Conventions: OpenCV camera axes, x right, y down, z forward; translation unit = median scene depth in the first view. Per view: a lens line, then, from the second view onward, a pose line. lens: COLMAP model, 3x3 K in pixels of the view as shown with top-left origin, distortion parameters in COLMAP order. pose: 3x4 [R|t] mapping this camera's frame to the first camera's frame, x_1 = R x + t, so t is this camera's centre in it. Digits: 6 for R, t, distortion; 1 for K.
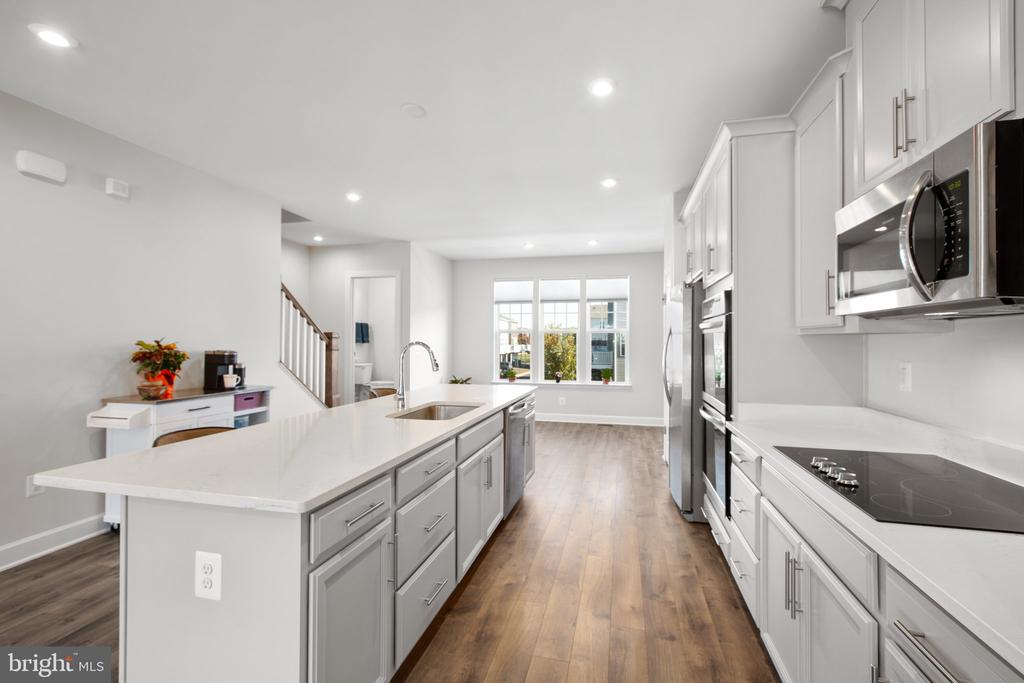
lens RADIAL K [[456.5, 0, 511.6], [0, 456.5, 335.2], [0, 0, 1]] dist [0.001560, -0.000724]
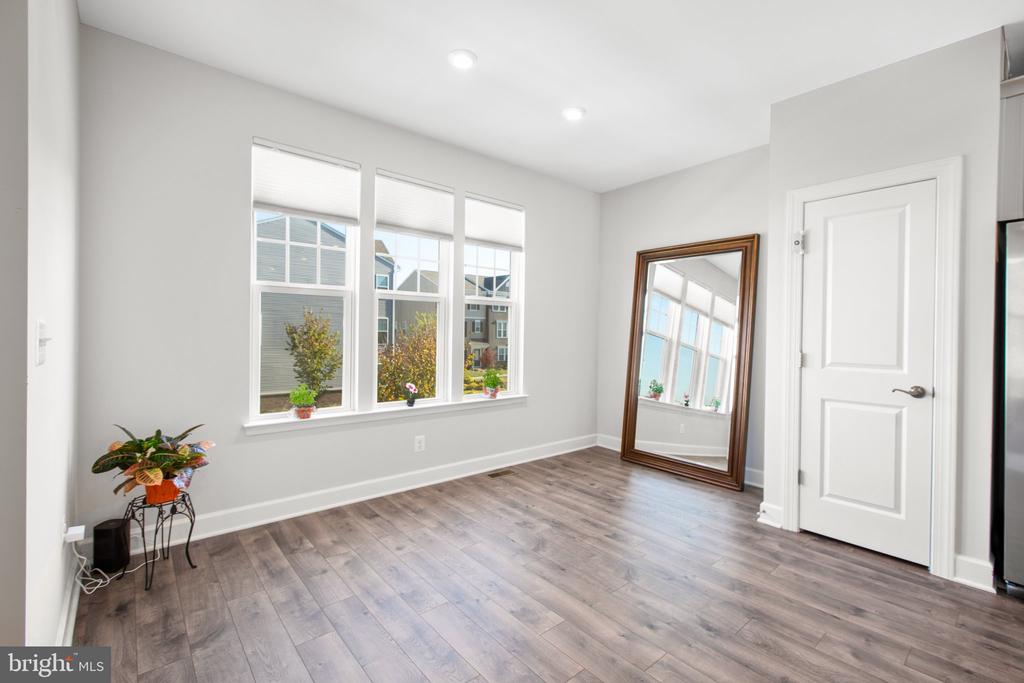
lens RADIAL K [[456.5, 0, 515.7], [0, 456.5, 333.7], [0, 0, 1]] dist [0.001560, -0.000724]
pose [[0.579059, 0.000215, 0.815286, -0.221067], [-0.023164, 0.999601, 0.016189, 0.020419], [-0.814957, -0.028260, 0.578832, 0.652570]]
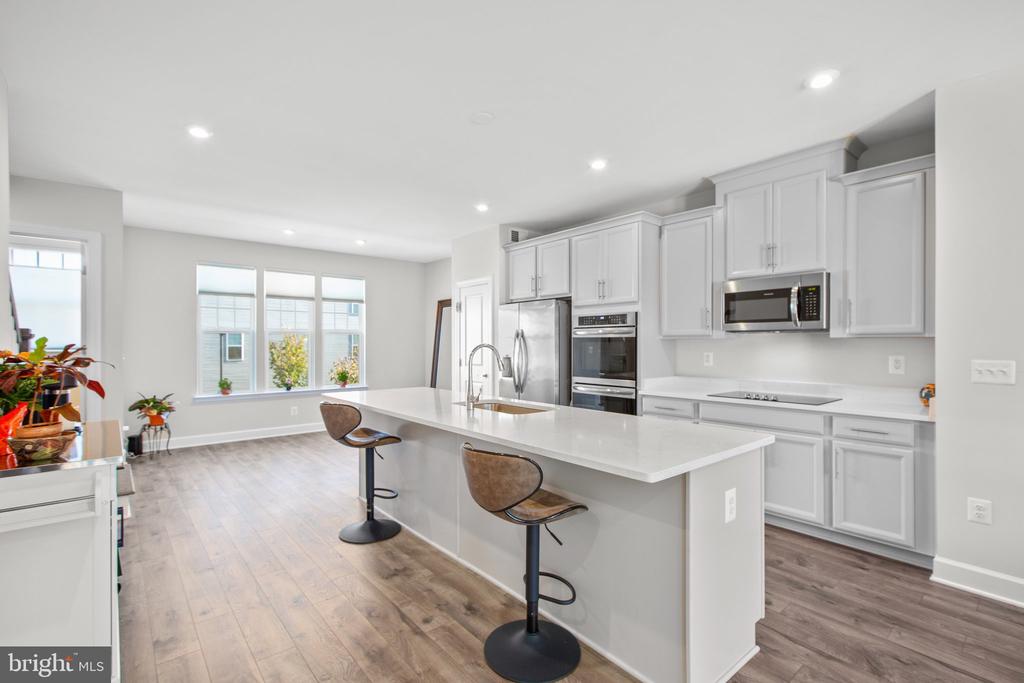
lens RADIAL K [[456.5, 0, 517.6], [0, 456.5, 343.1], [0, 0, 1]] dist [0.001560, -0.000724]
pose [[0.562321, -0.009168, 0.826868, -0.383619], [-0.005388, 0.999877, 0.014750, -0.002784], [-0.826901, -0.012749, 0.562202, 0.143248]]
